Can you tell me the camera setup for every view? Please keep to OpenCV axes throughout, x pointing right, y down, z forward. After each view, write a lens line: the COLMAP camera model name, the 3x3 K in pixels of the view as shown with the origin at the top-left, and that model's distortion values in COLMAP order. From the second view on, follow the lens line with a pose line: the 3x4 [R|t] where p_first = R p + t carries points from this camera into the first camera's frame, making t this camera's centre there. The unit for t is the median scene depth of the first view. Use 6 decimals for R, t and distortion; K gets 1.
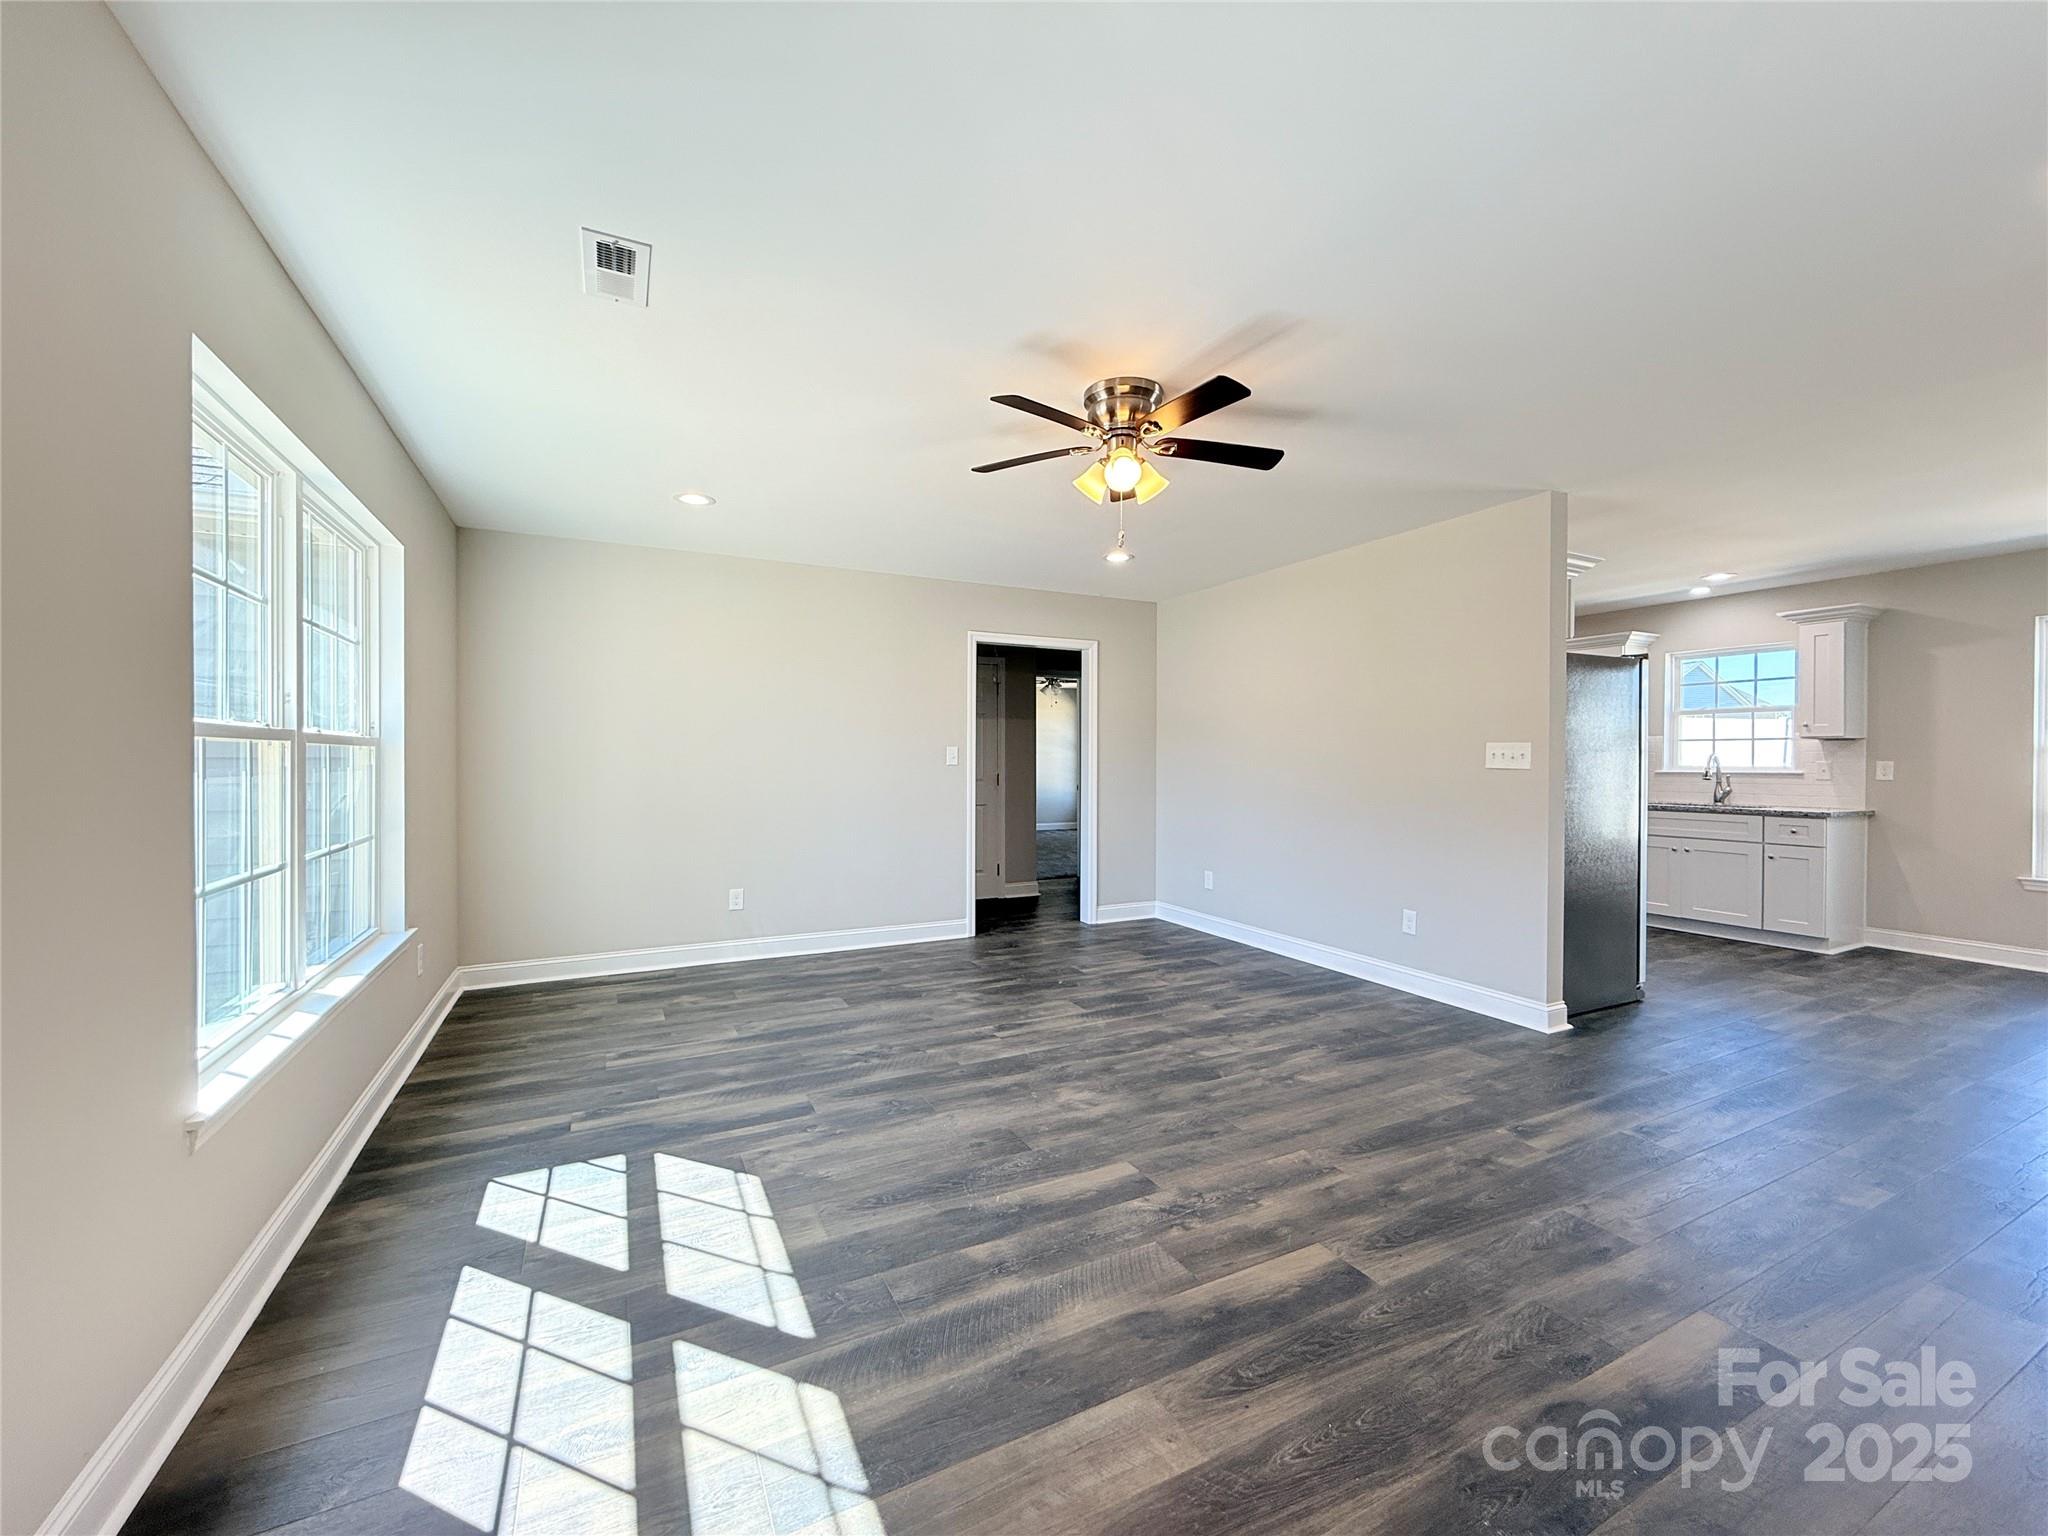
lens RADIAL K [[817.0, 0, 1018.1], [0, 817.0, 762.5], [0, 0, 1]] dist [0.000225, -0.000026]
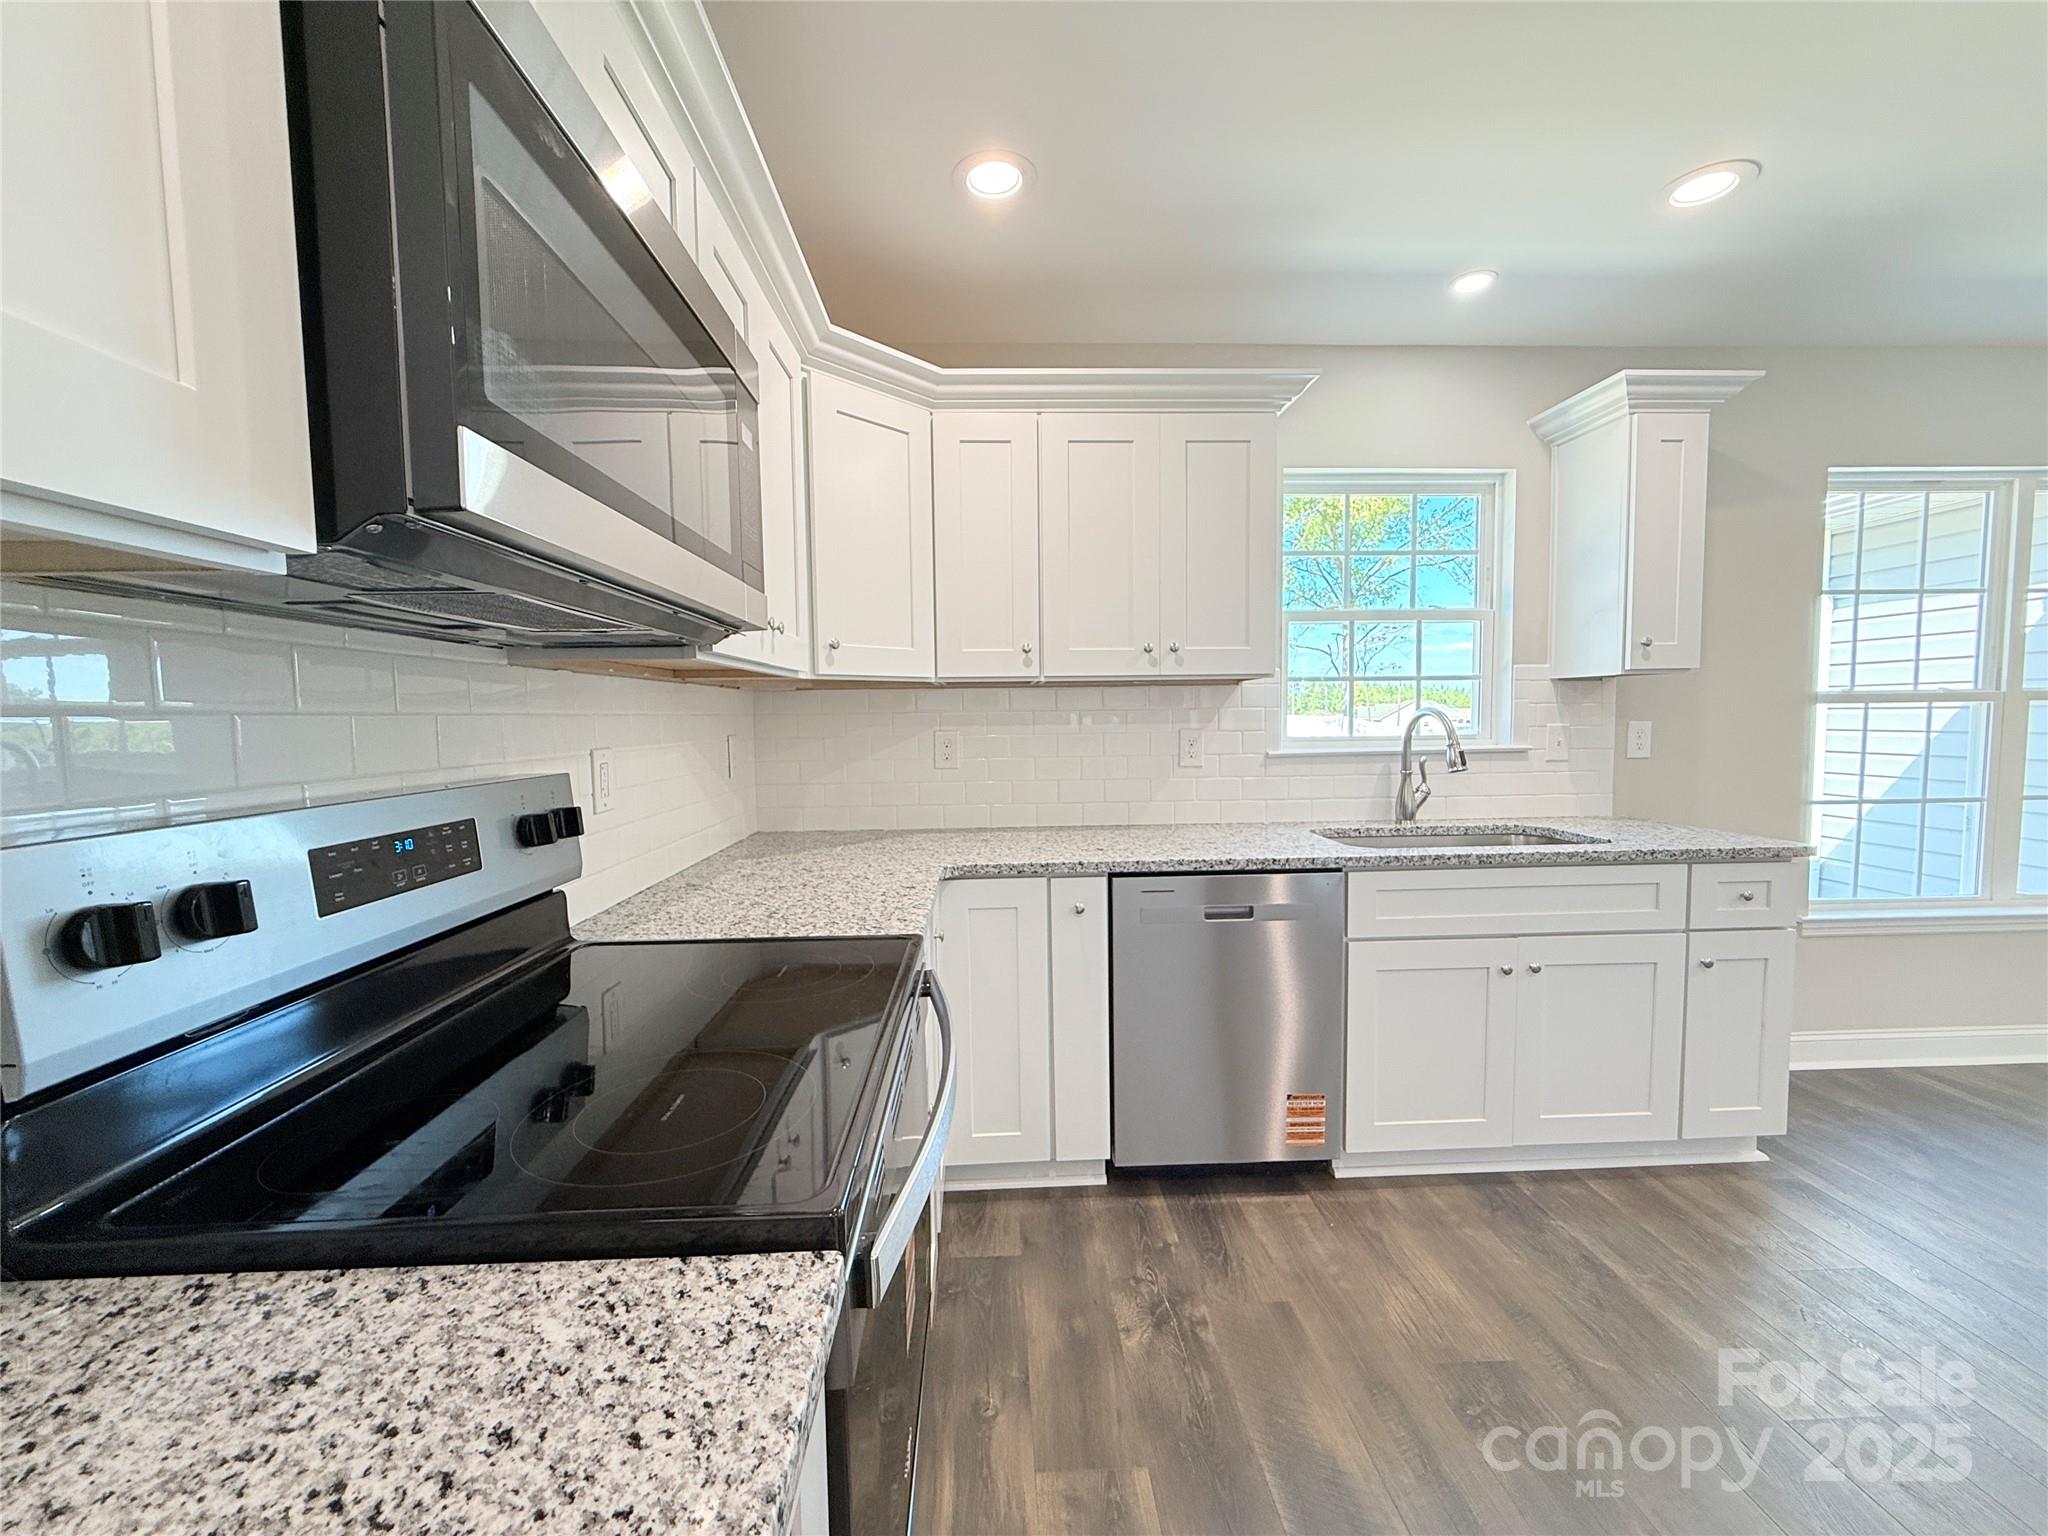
lens RADIAL K [[817.0, 0, 1015.8], [0, 817.0, 766.2], [0, 0, 1]] dist [0.000225, -0.000026]
pose [[0.411837, -0.064972, 0.908938, 0.411657], [0.019213, 0.997852, 0.062622, -0.013104], [-0.911055, -0.008327, 0.412201, 1.122697]]
